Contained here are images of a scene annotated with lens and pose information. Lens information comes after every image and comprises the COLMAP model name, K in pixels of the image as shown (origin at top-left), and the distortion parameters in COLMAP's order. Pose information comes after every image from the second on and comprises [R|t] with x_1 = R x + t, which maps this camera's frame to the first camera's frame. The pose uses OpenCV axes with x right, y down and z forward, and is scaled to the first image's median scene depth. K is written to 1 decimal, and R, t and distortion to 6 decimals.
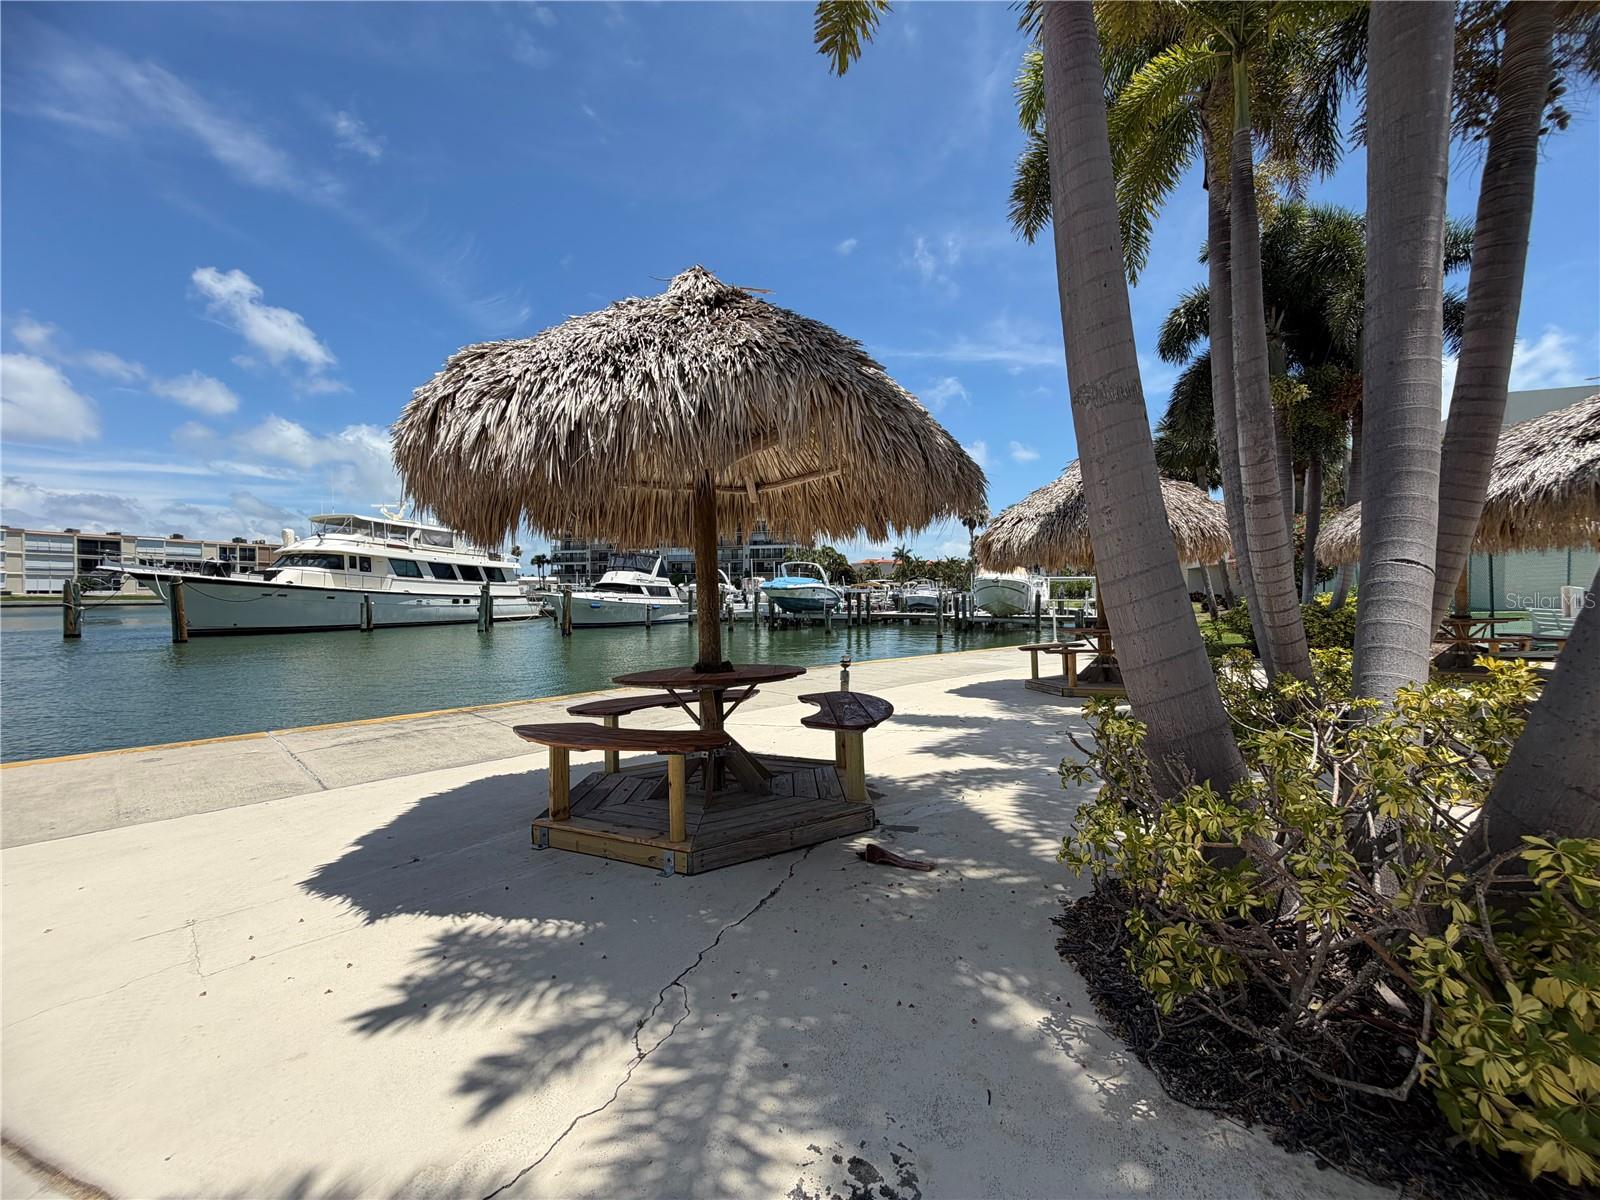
lens RADIAL K [[637.7, 0, 797.8], [0, 637.7, 602.5], [0, 0, 1]] dist [-0.000882, 0.000252]
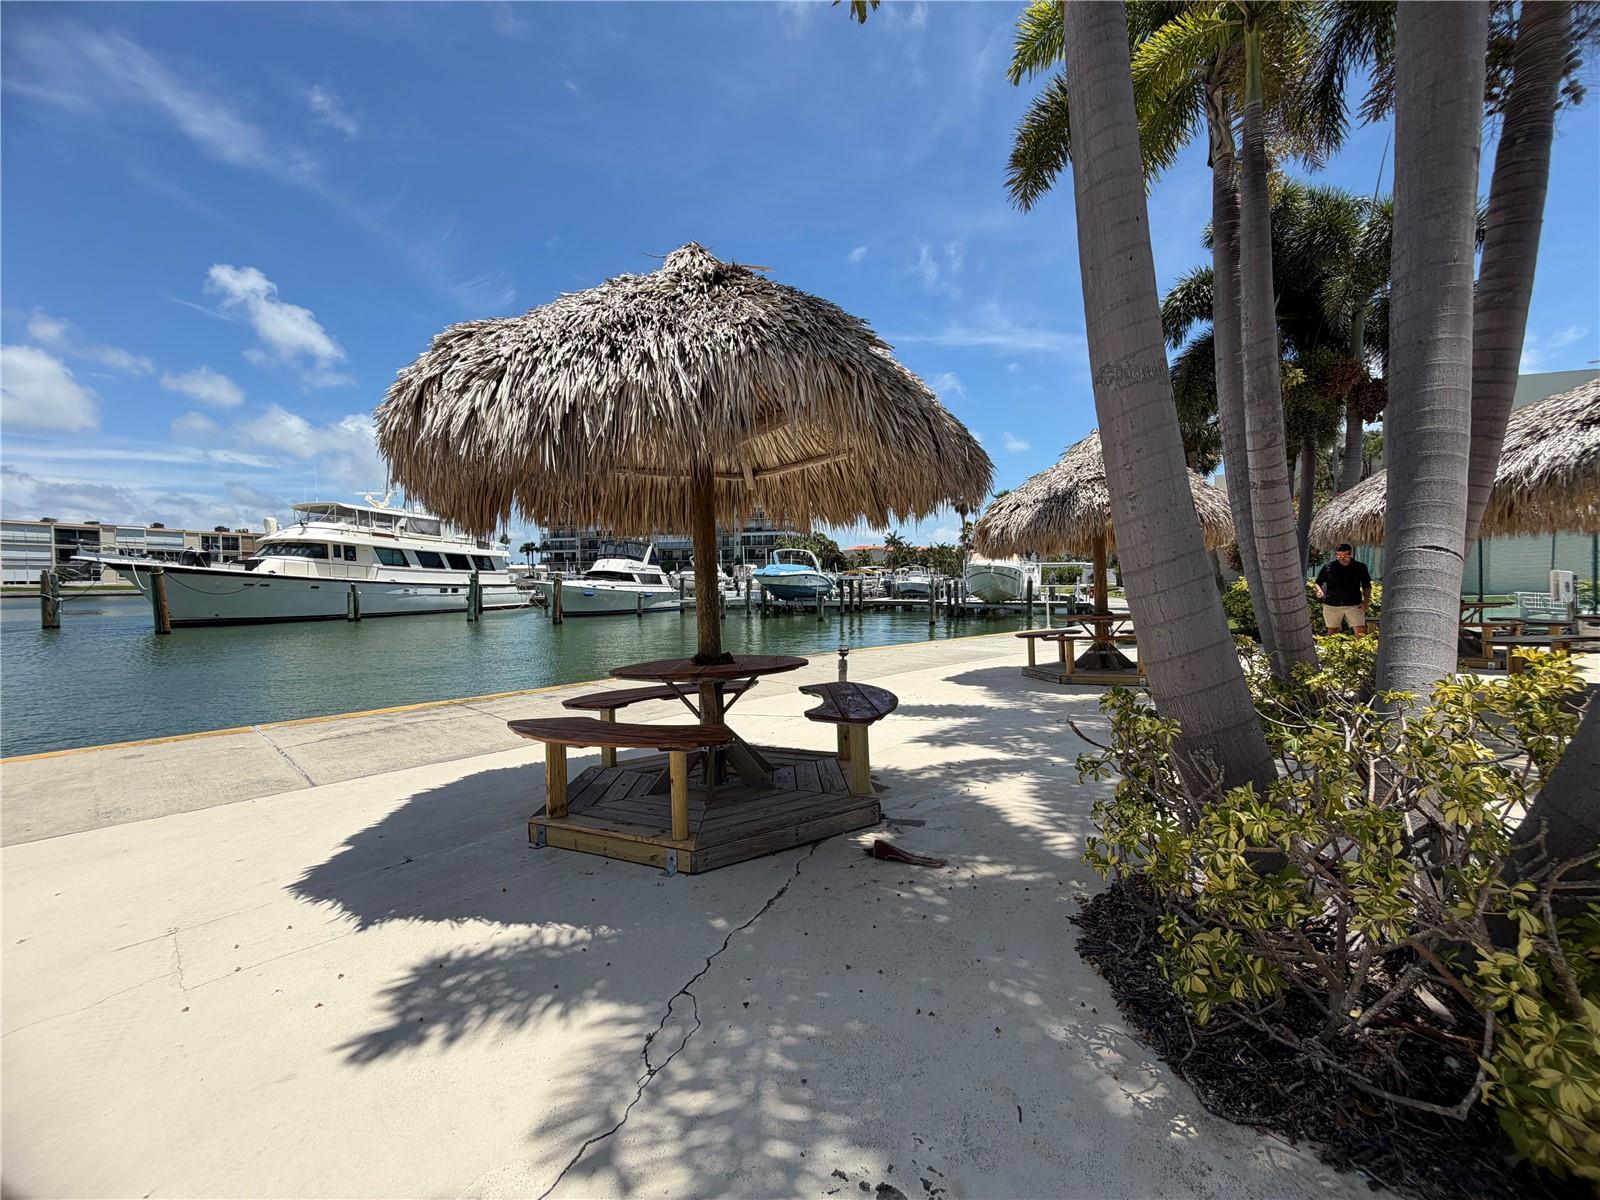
lens RADIAL K [[634.9, 0, 796.3], [0, 634.9, 602.6], [0, 0, 1]] dist [0.000425, -0.000321]
pose [[0.999879, -0.005416, 0.014555, -0.005712], [0.005100, 0.999751, 0.021708, -0.001532], [-0.014669, -0.021632, 0.999658, 0.009077]]
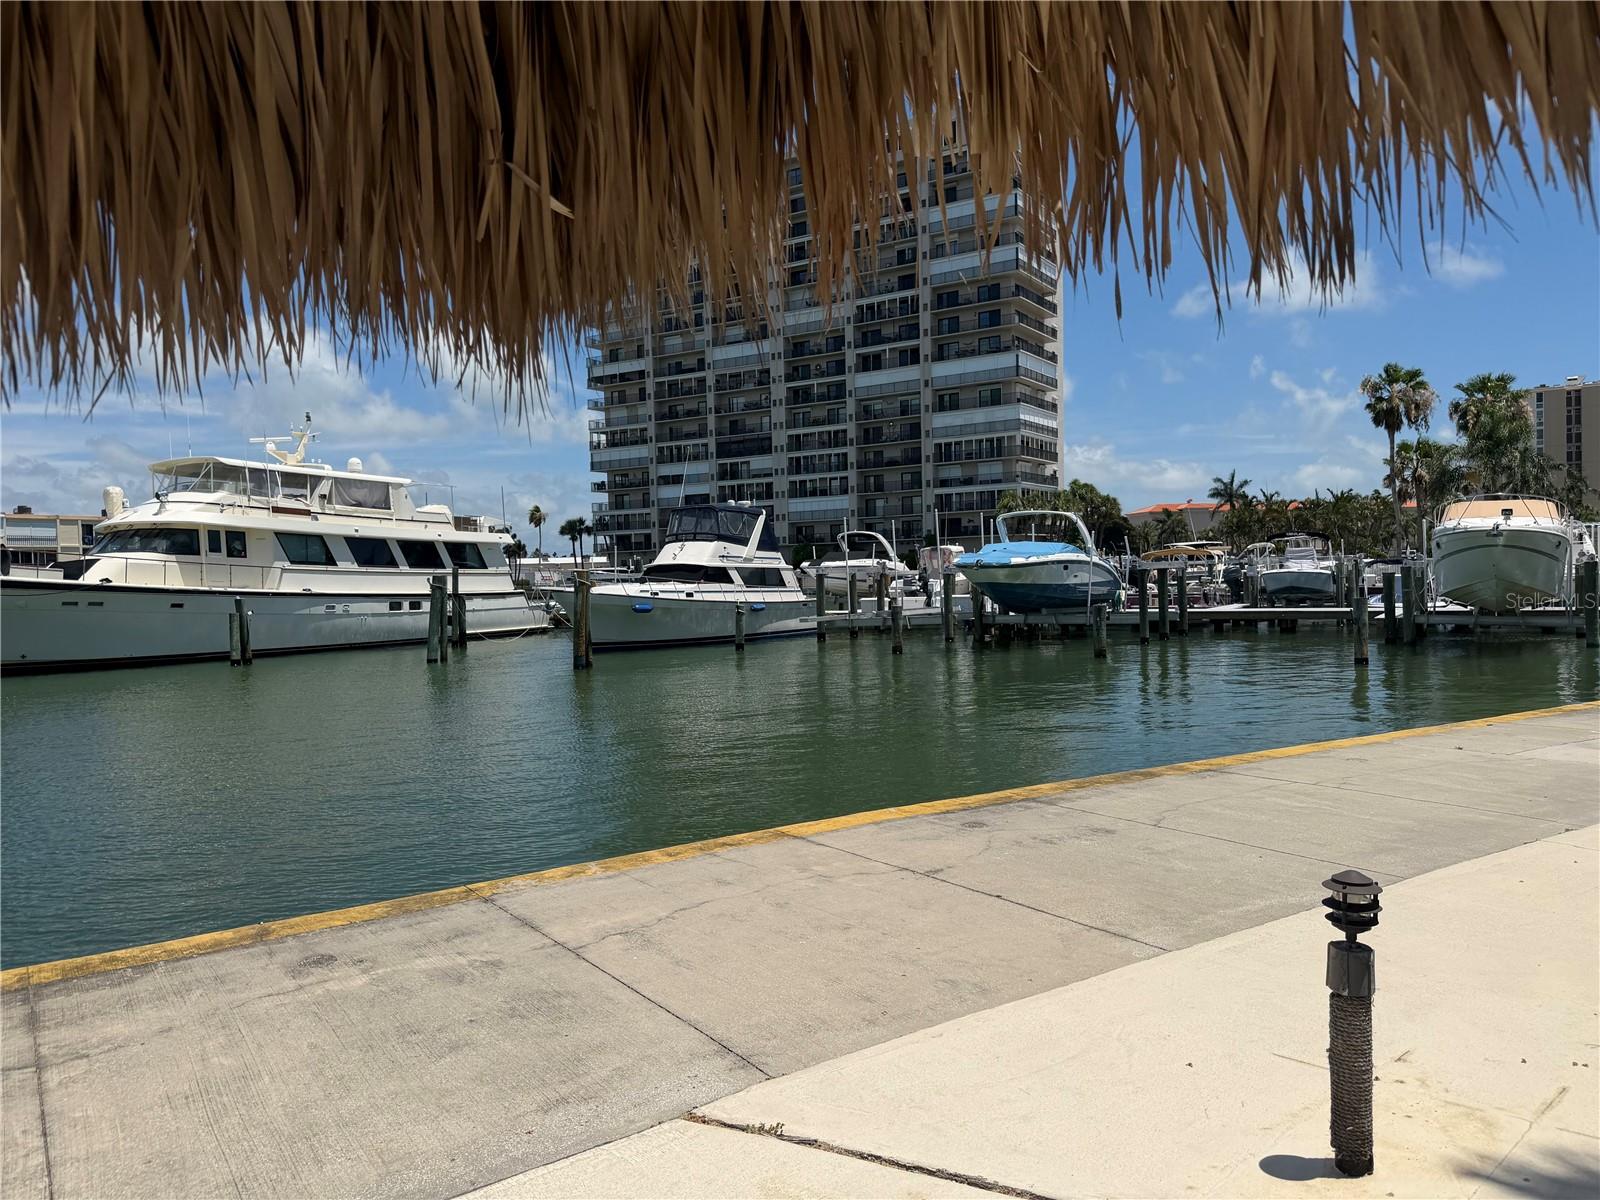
lens RADIAL K [[843.9, 0, 798.7], [0, 843.9, 597.9], [0, 0, 1]] dist [0.002600, 0.000361]
pose [[0.969714, -0.019532, -0.243462, -0.019035], [0.023620, 0.999625, 0.013885, -0.010709], [0.243099, -0.019215, 0.969811, 0.371230]]
